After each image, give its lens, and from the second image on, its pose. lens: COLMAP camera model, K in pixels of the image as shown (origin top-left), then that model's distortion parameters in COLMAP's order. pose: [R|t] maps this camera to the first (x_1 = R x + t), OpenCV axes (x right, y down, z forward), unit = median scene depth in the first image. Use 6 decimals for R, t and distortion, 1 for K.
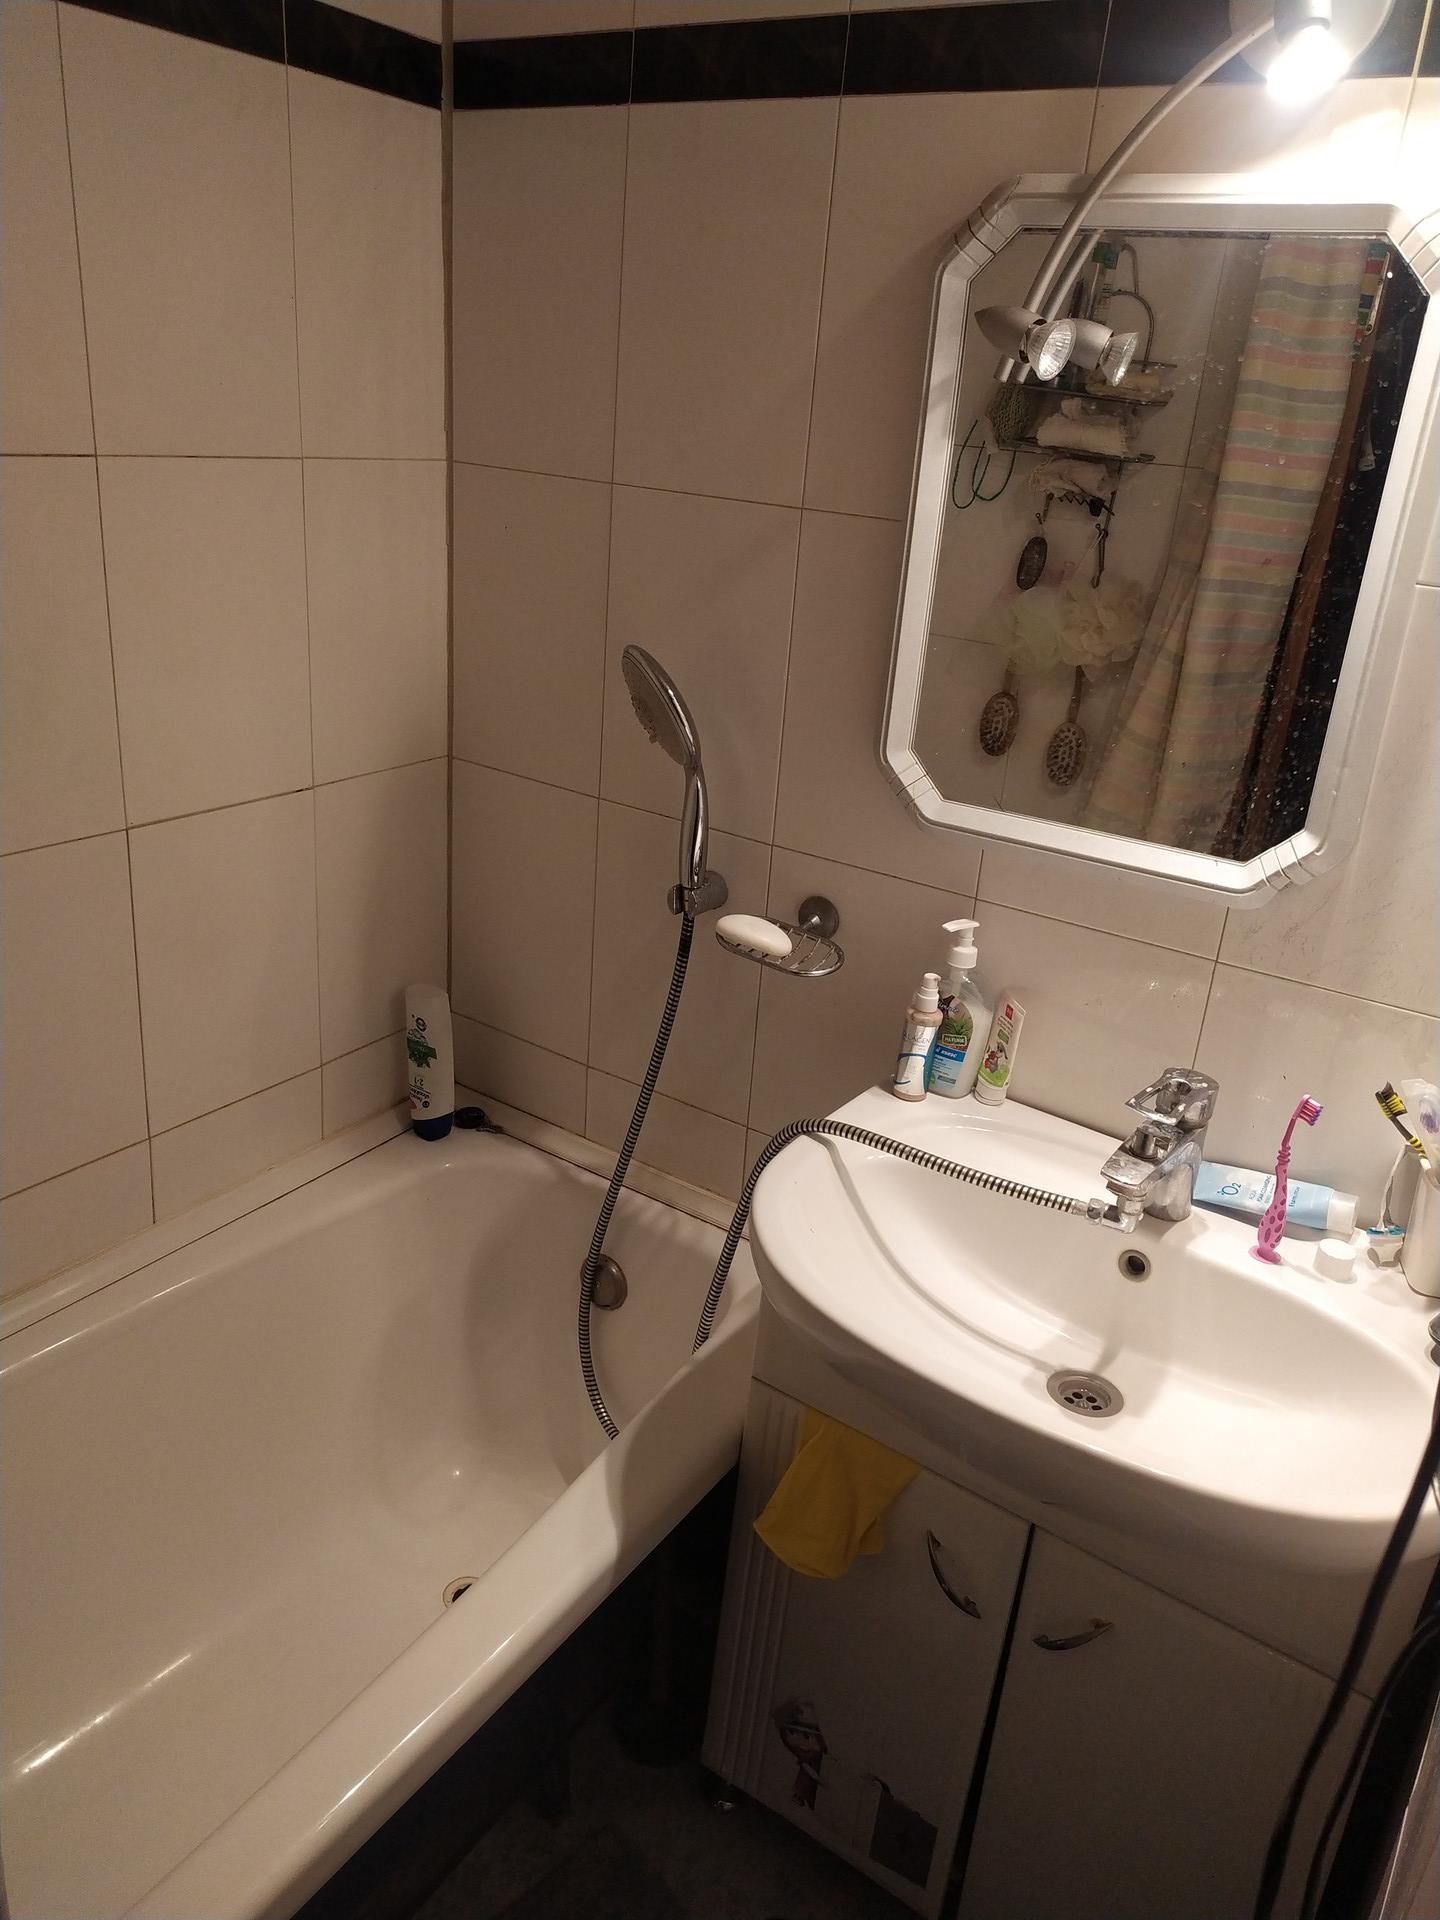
lens RADIAL K [[1430.1, 0, 720.2], [0, 1430.1, 955.3], [0, 0, 1]] dist [0.062091, -0.061770]
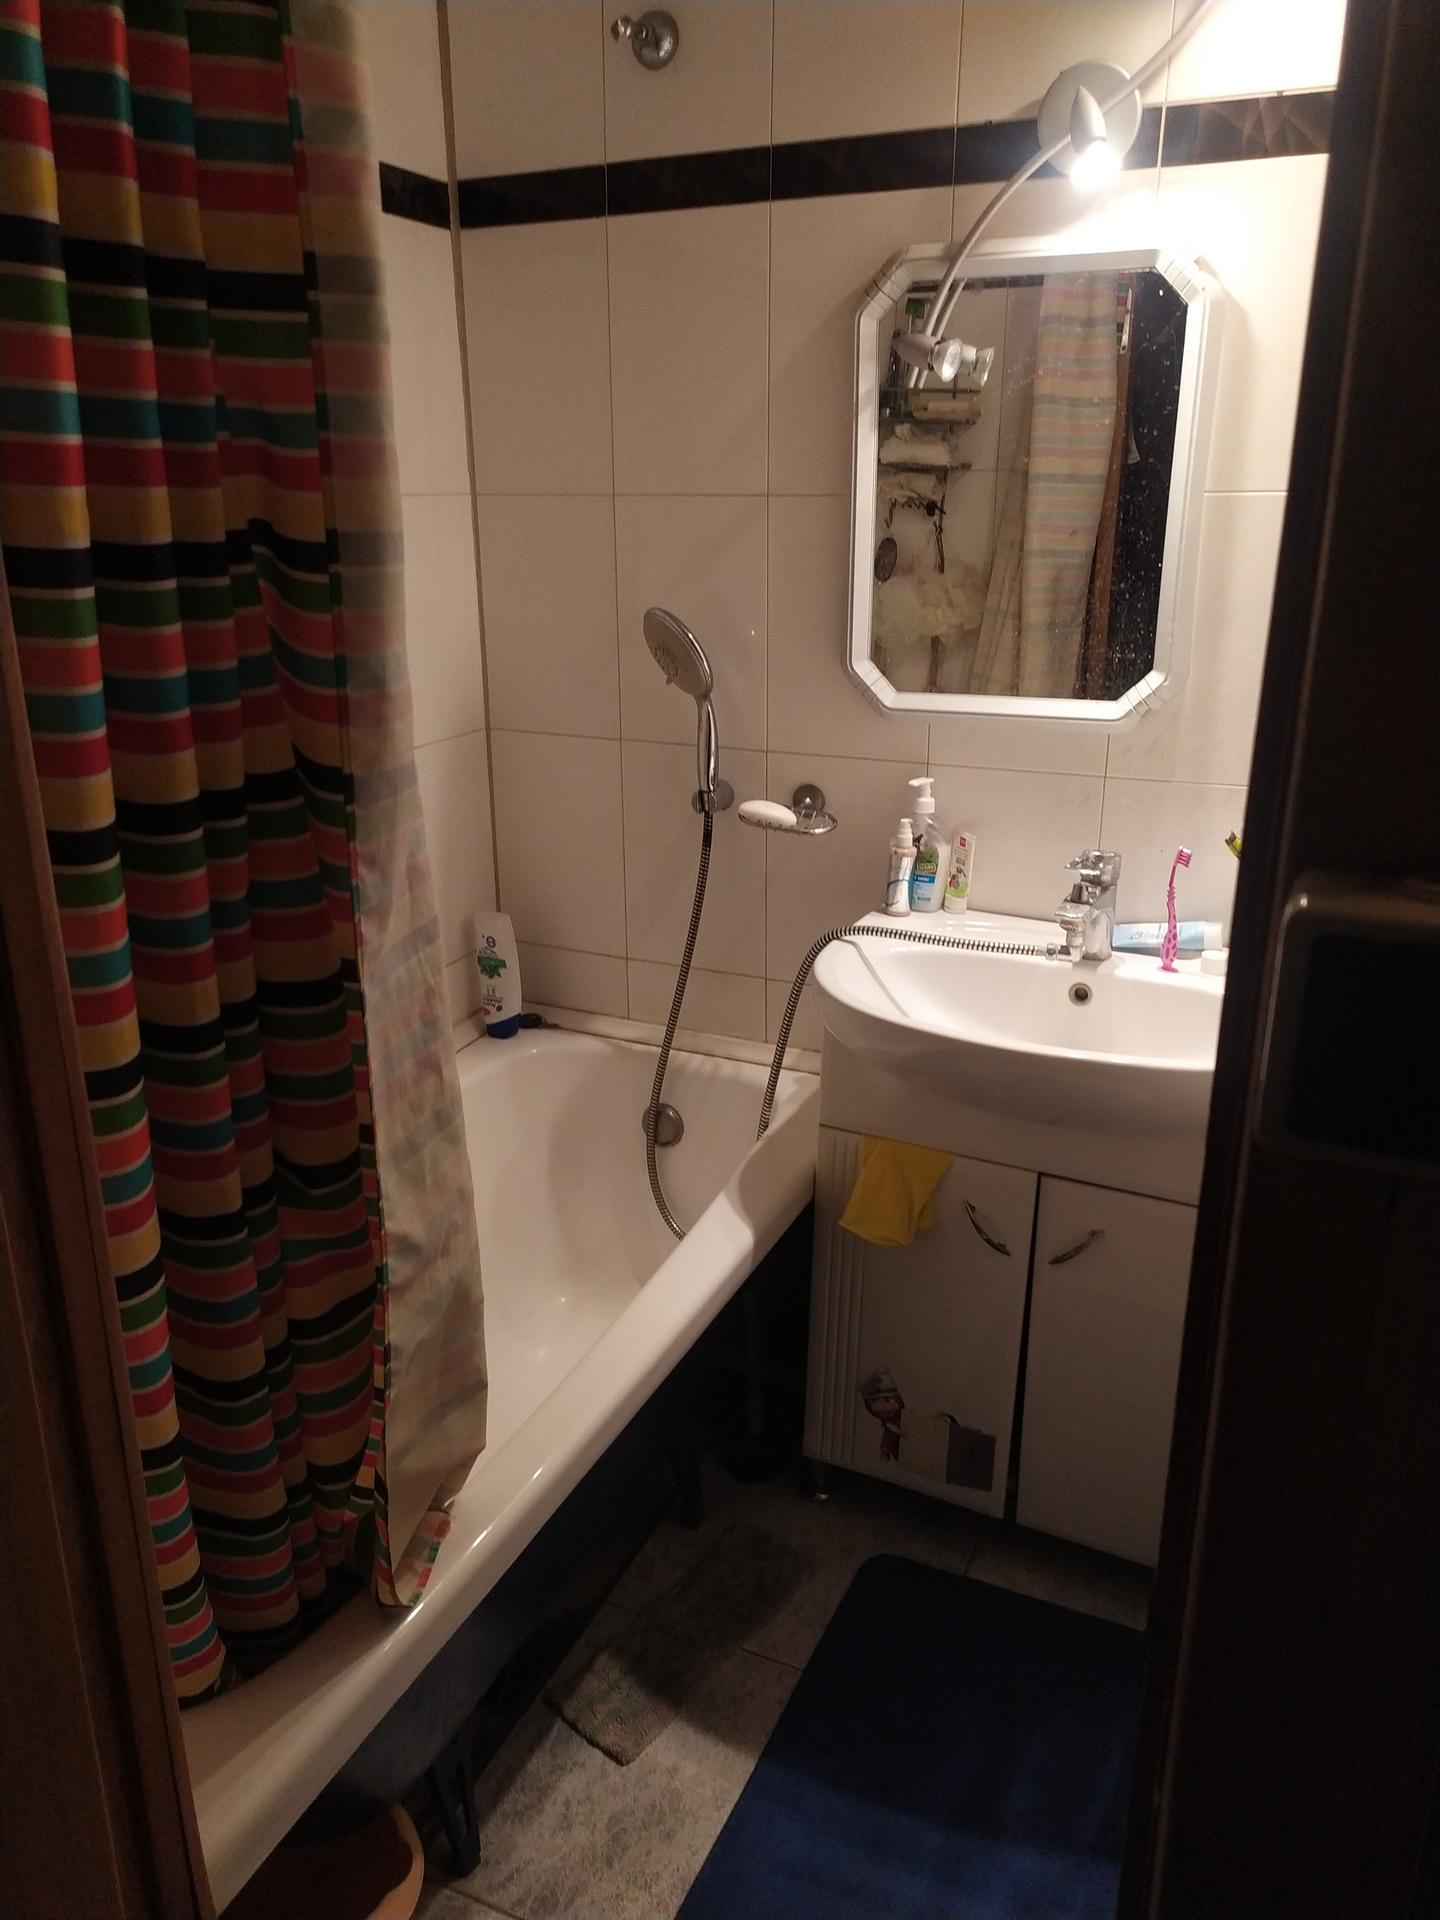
lens RADIAL K [[1430.1, 0, 721.2], [0, 1430.1, 961.3], [0, 0, 1]] dist [0.062091, -0.061770]
pose [[0.984555, -0.125954, 0.121599, -0.204897], [0.131554, 0.990536, -0.039144, 0.173881], [-0.115518, 0.054536, 0.991807, -0.323857]]
